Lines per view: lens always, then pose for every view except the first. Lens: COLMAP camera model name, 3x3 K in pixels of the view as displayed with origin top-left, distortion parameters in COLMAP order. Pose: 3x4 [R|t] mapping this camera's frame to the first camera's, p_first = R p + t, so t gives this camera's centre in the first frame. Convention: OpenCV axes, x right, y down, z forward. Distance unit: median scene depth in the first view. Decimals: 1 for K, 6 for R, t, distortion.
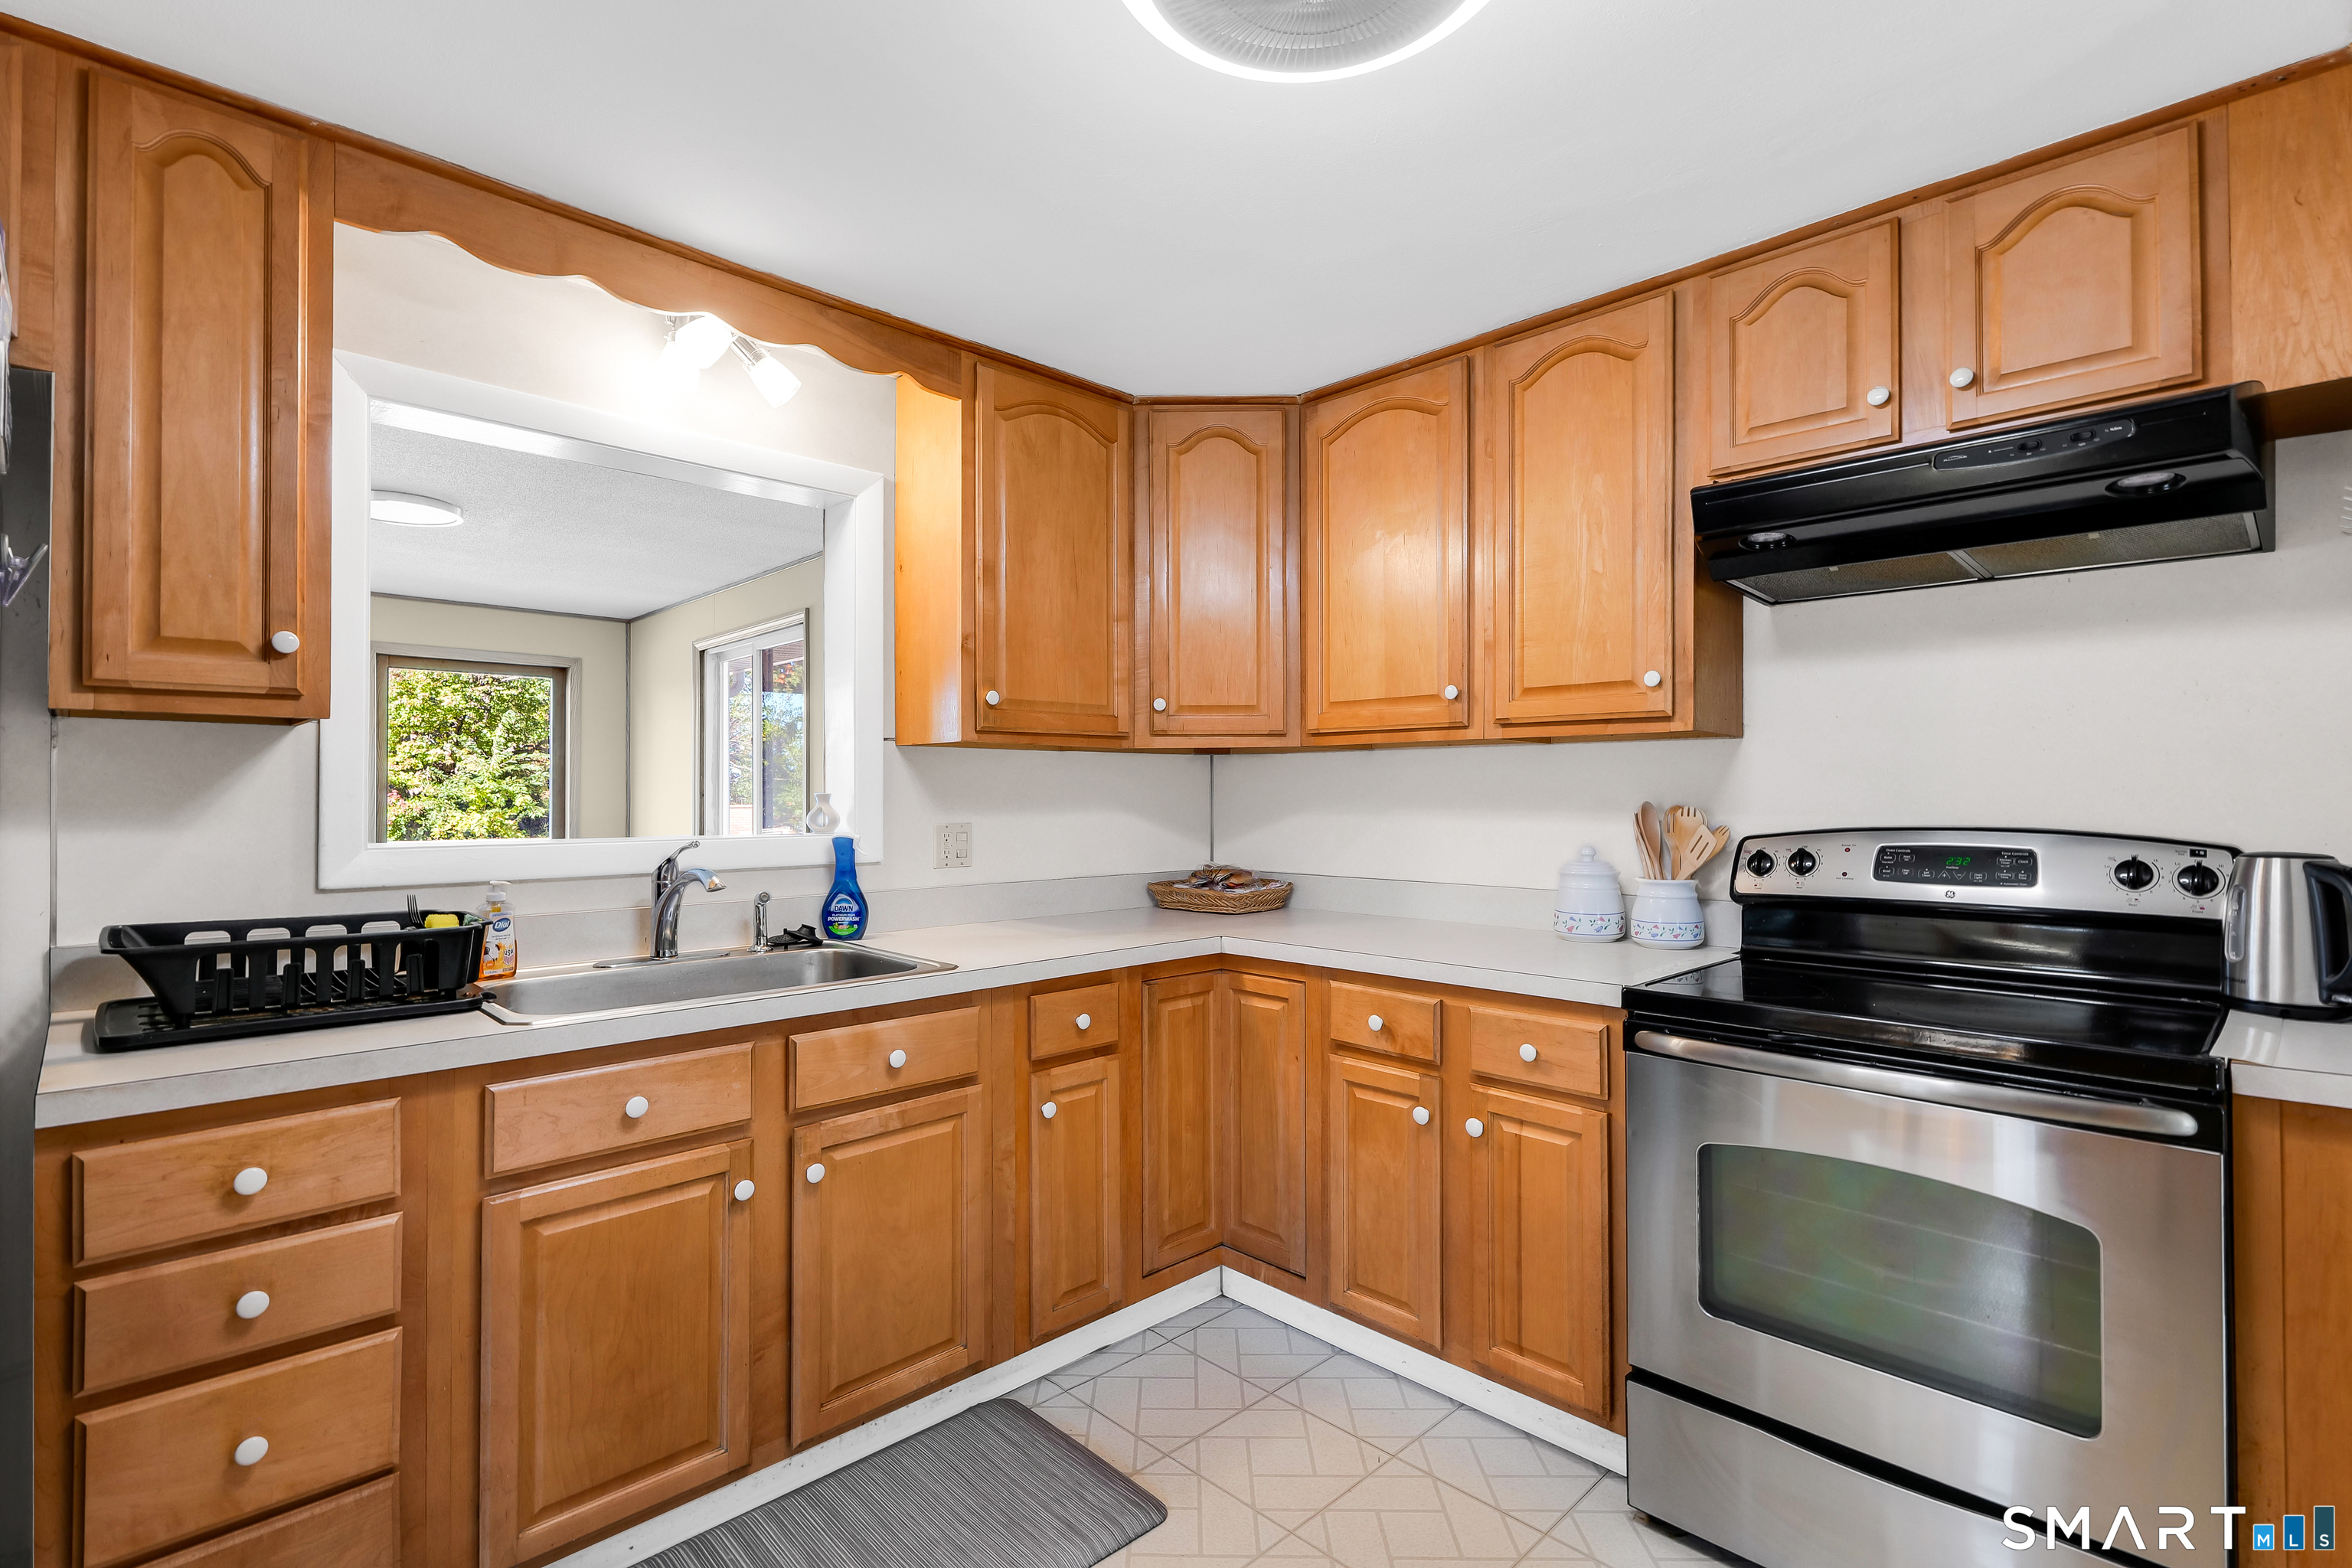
lens RADIAL K [[1112.3, 0, 1163.0], [0, 1112.3, 778.8], [0, 0, 1]] dist [-0.000038, 0.000084]
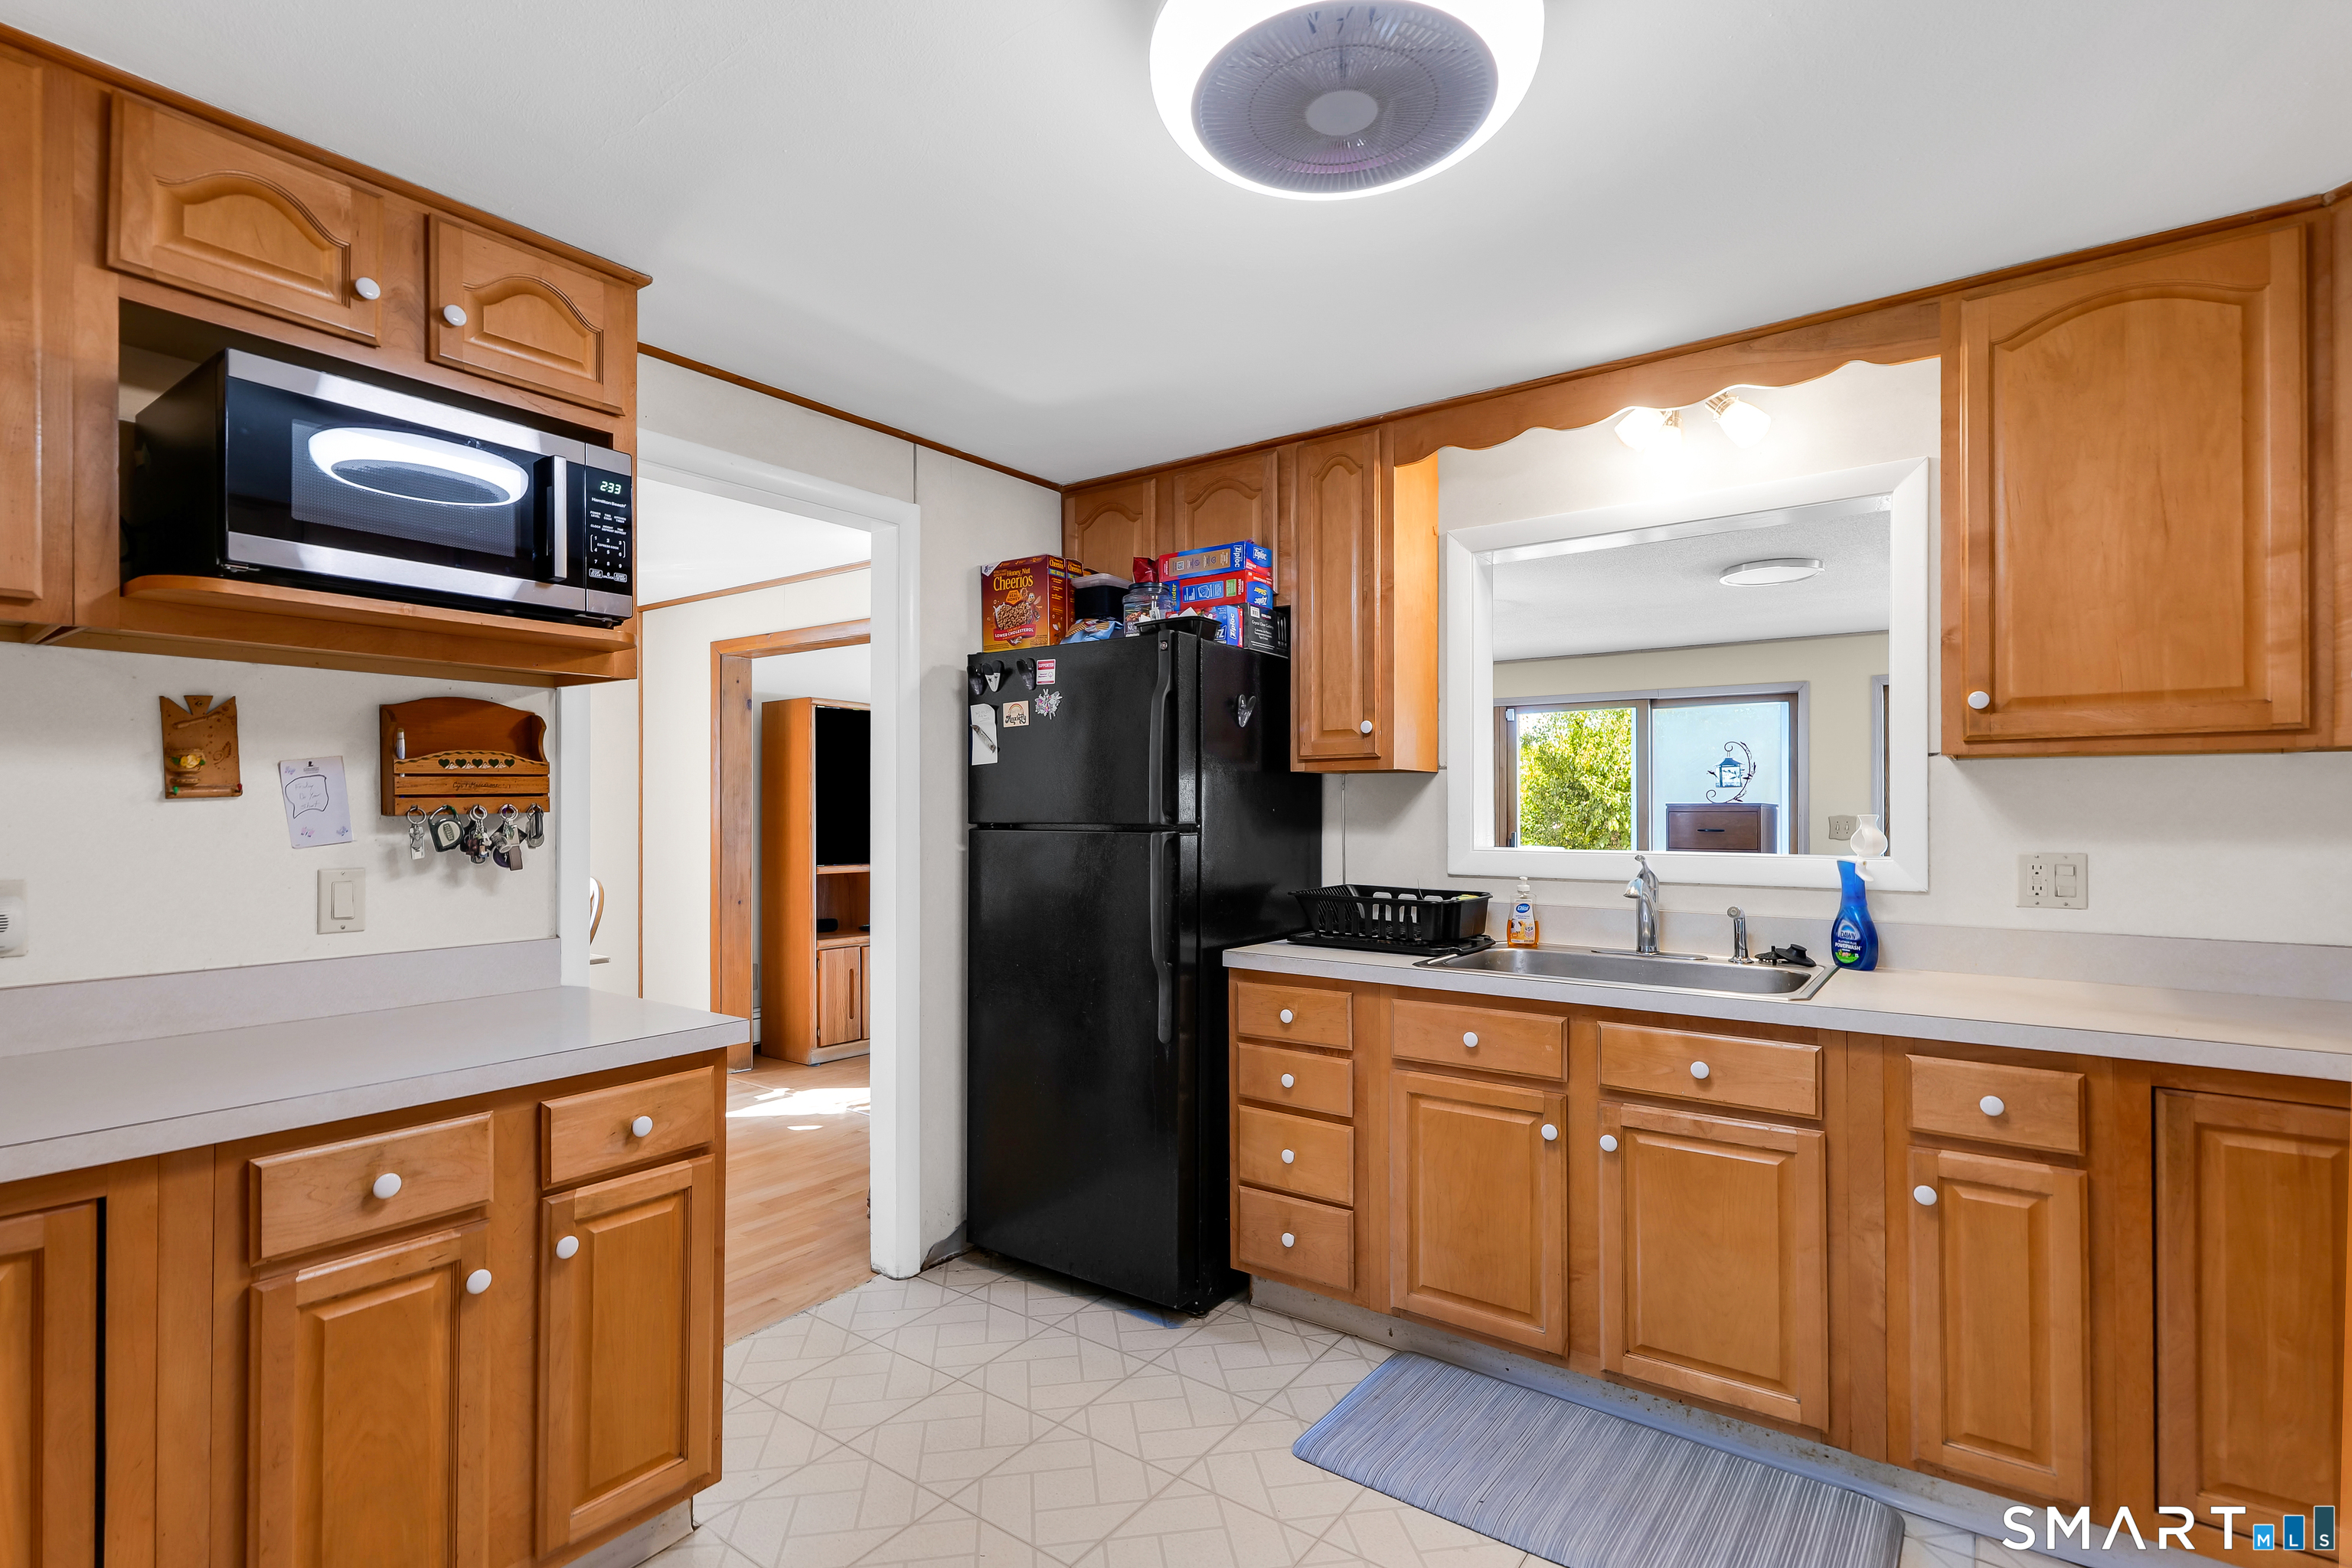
lens RADIAL K [[1112.3, 0, 1176.1], [0, 1112.3, 800.5], [0, 0, 1]] dist [-0.000038, 0.000084]
pose [[0.147878, -0.007432, -0.988978, 0.634988], [0.012469, 0.999906, -0.005649, -0.001099], [0.988927, -0.011497, 0.147956, 0.319011]]
